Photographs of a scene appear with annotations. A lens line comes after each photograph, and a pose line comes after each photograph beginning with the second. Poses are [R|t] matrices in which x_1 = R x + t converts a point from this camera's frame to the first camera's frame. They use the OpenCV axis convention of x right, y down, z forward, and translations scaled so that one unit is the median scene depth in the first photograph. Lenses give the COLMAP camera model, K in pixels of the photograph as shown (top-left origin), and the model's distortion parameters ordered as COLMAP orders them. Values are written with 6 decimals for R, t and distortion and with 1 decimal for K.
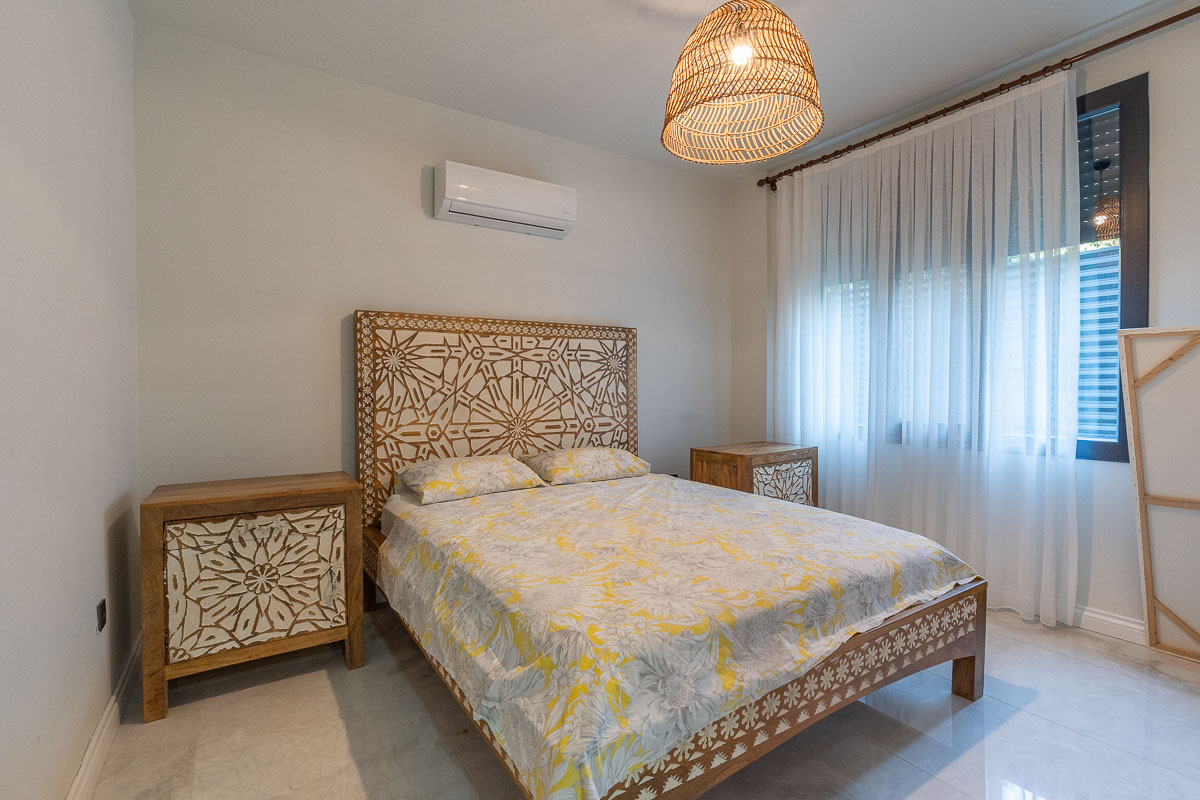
lens RADIAL K [[543.1, 0, 598.8], [0, 543.1, 396.7], [0, 0, 1]] dist [-0.013046, 0.005115]
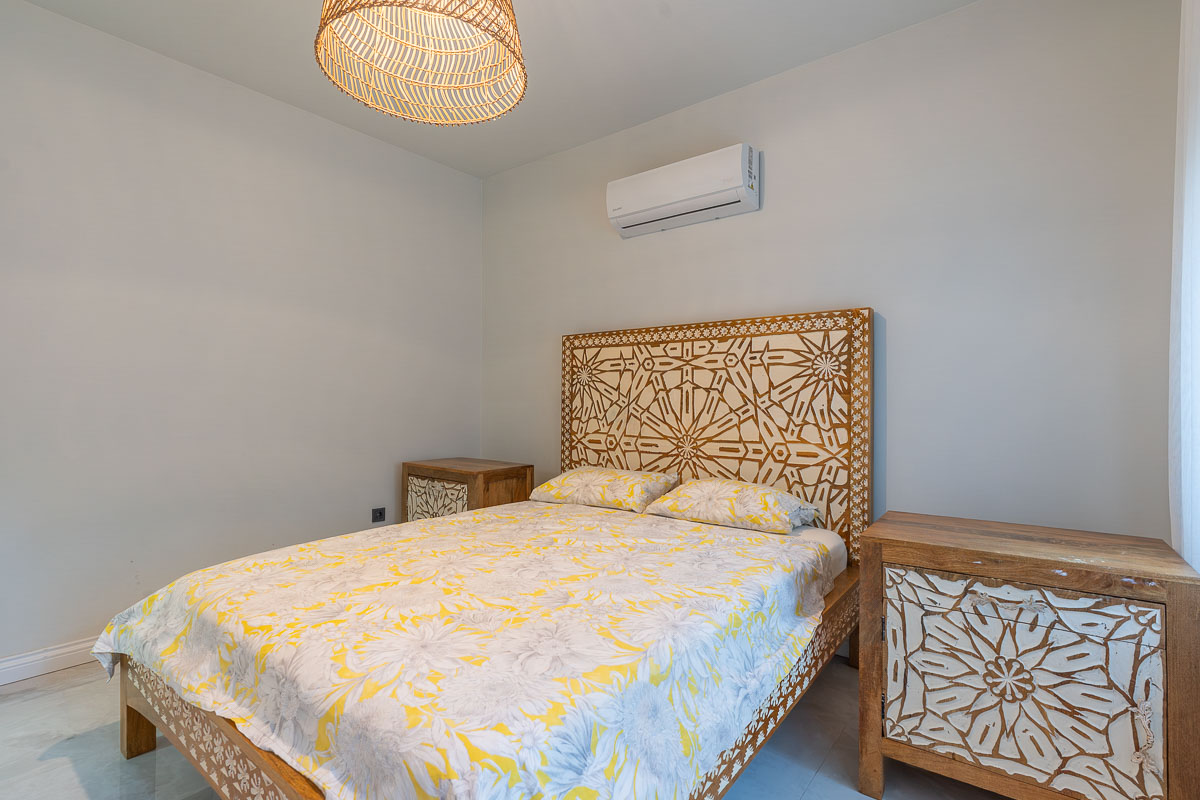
lens RADIAL K [[543.1, 0, 598.8], [0, 543.1, 396.7], [0, 0, 1]] dist [-0.013046, 0.005115]
pose [[0.346486, -0.004809, -0.938043, 0.632114], [-0.026838, 0.999527, -0.015037, -0.005688], [0.937671, 0.030385, 0.346192, 0.569762]]
